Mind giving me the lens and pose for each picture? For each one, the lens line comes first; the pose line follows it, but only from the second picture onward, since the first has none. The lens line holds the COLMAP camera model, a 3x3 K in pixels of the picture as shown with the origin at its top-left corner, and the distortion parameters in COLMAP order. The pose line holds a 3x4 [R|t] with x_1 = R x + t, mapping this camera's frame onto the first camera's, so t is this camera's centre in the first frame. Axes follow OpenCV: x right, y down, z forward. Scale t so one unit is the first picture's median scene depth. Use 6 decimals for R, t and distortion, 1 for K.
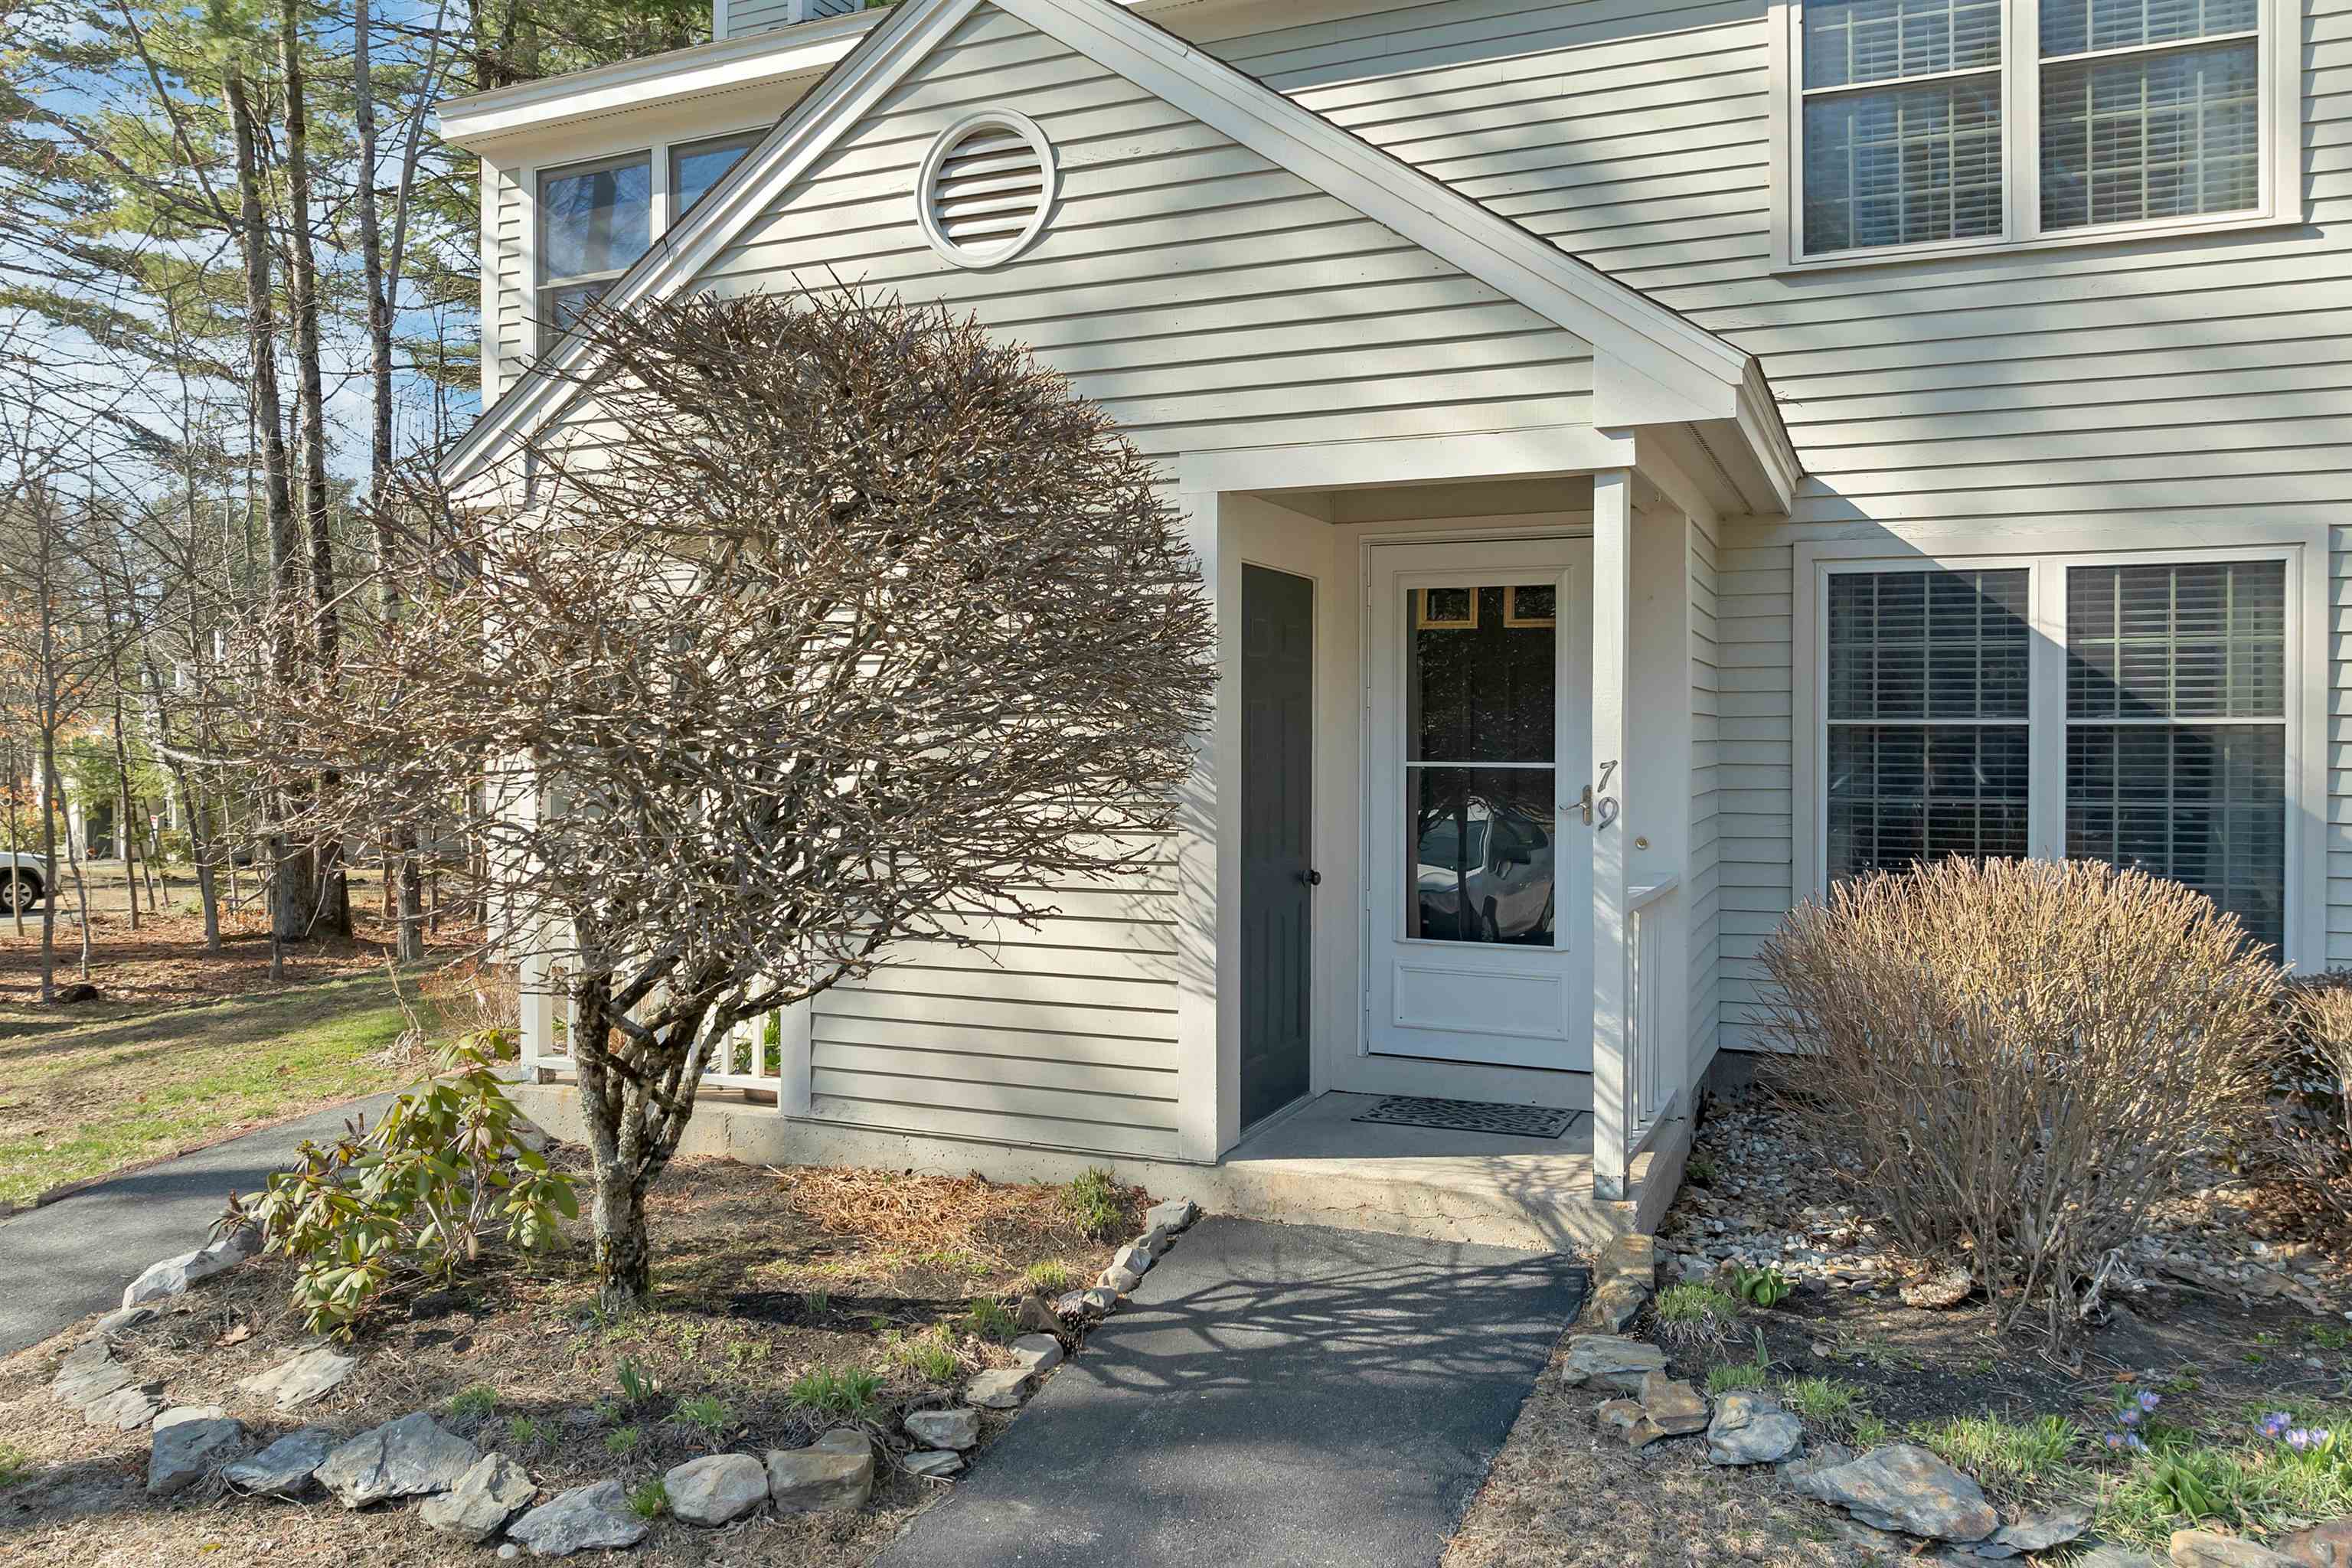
lens RADIAL K [[1705.7, 0, 1190.2], [0, 1705.7, 778.1], [0, 0, 1]] dist [-0.041352, 0.011575]
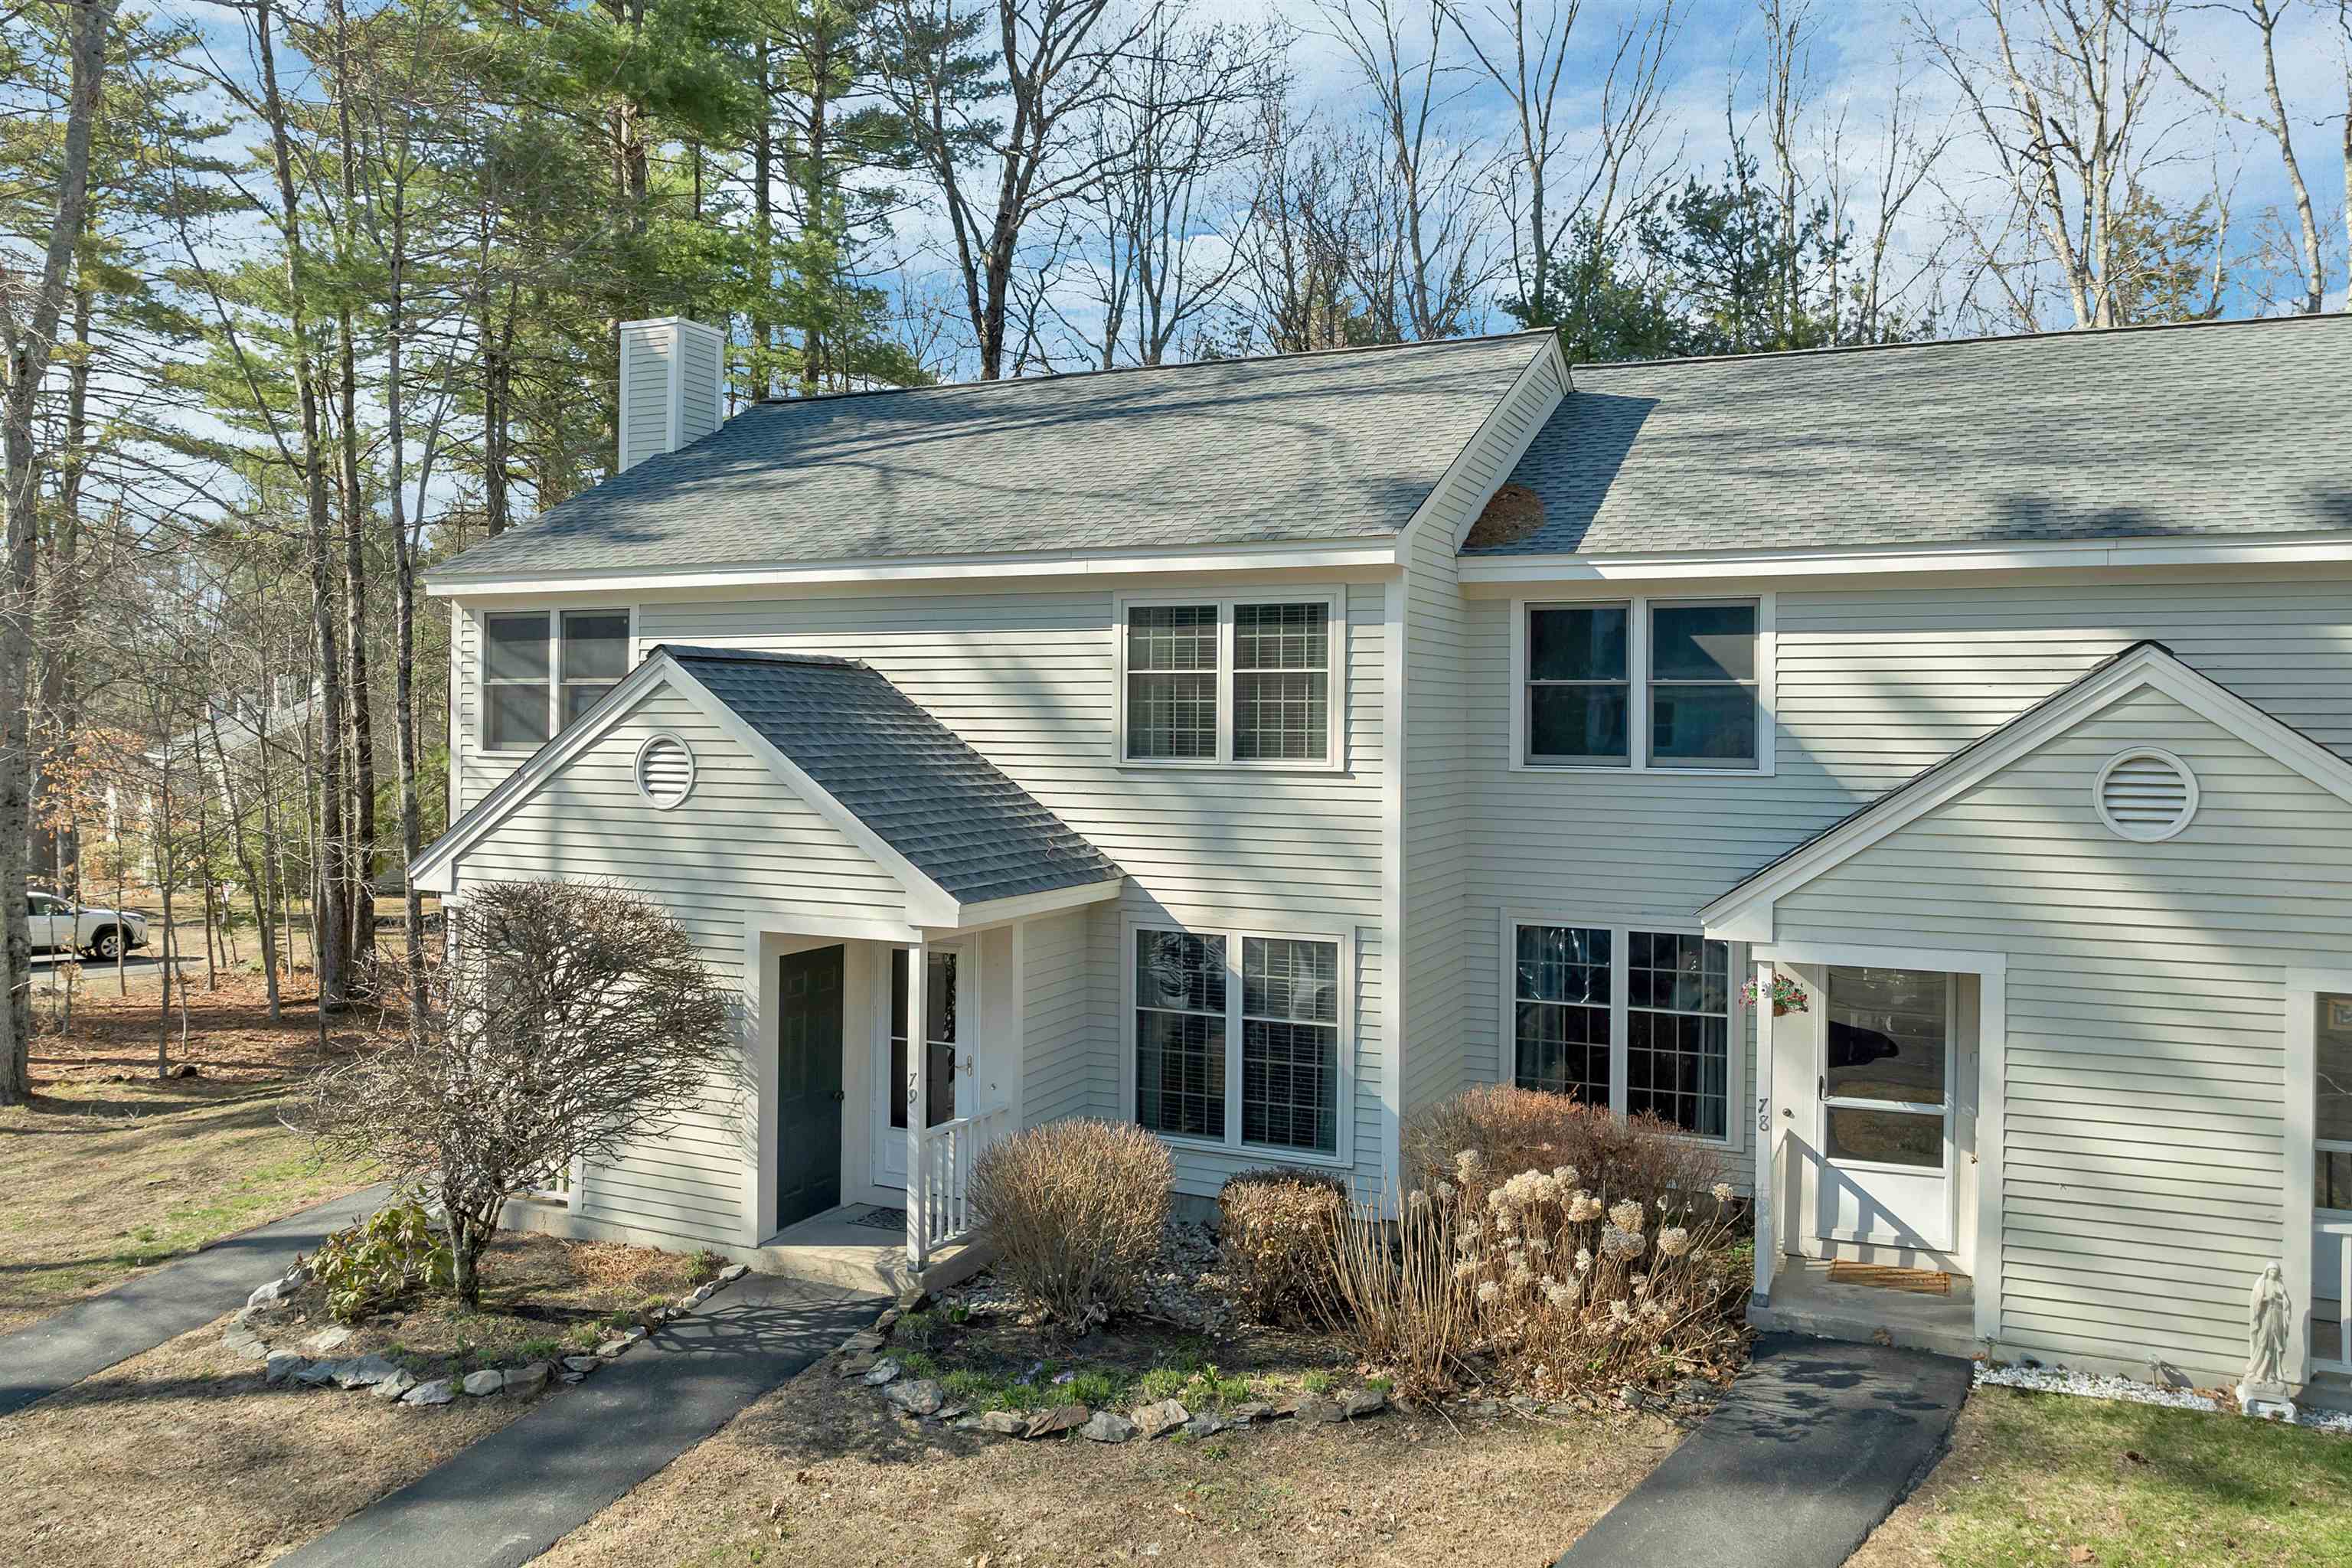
lens RADIAL K [[1705.7, 0, 1194.7], [0, 1705.7, 724.0], [0, 0, 1]] dist [-0.041352, 0.011575]
pose [[0.999712, 0.009780, -0.021929, 0.659805], [-0.010302, 0.999663, -0.023831, -0.417533], [0.021689, 0.024050, 0.999475, -1.221442]]
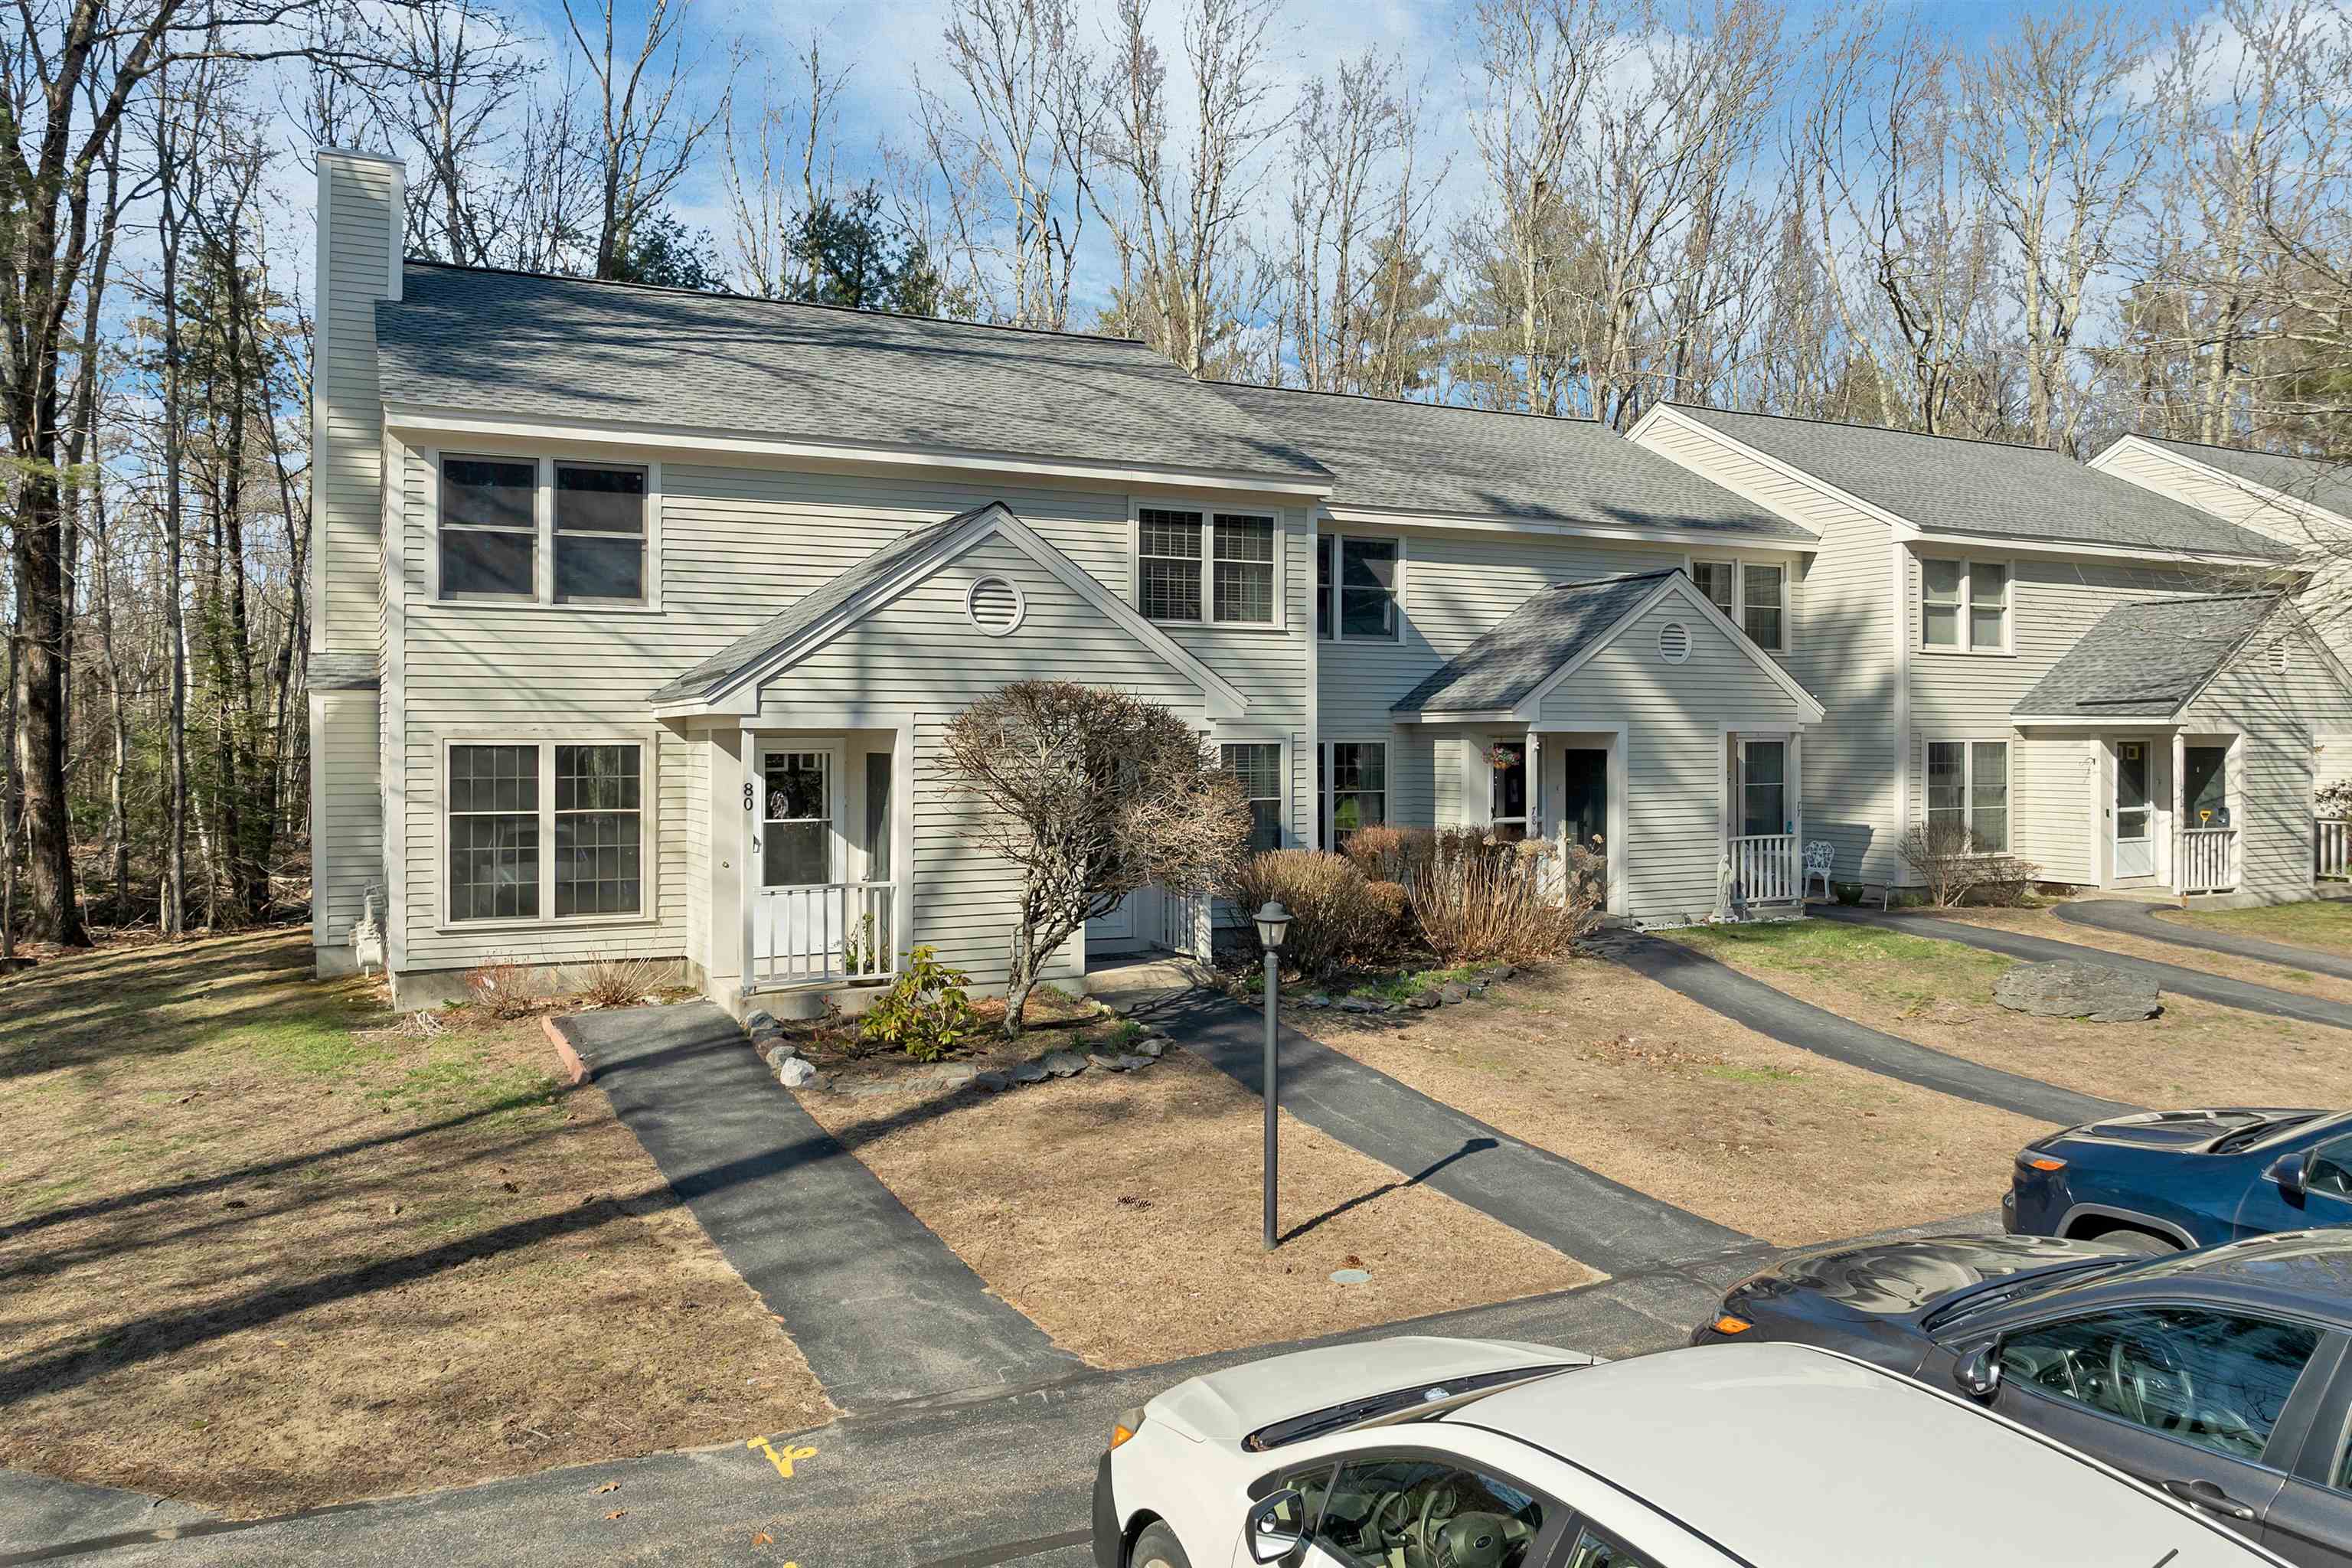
lens RADIAL K [[1705.7, 0, 1157.8], [0, 1705.7, 777.0], [0, 0, 1]] dist [-0.041352, 0.011575]
pose [[0.645745, -0.015102, 0.763404, -2.196331], [0.017494, 0.999835, 0.004982, -0.113964], [-0.763353, 0.010138, 0.645902, -0.947417]]
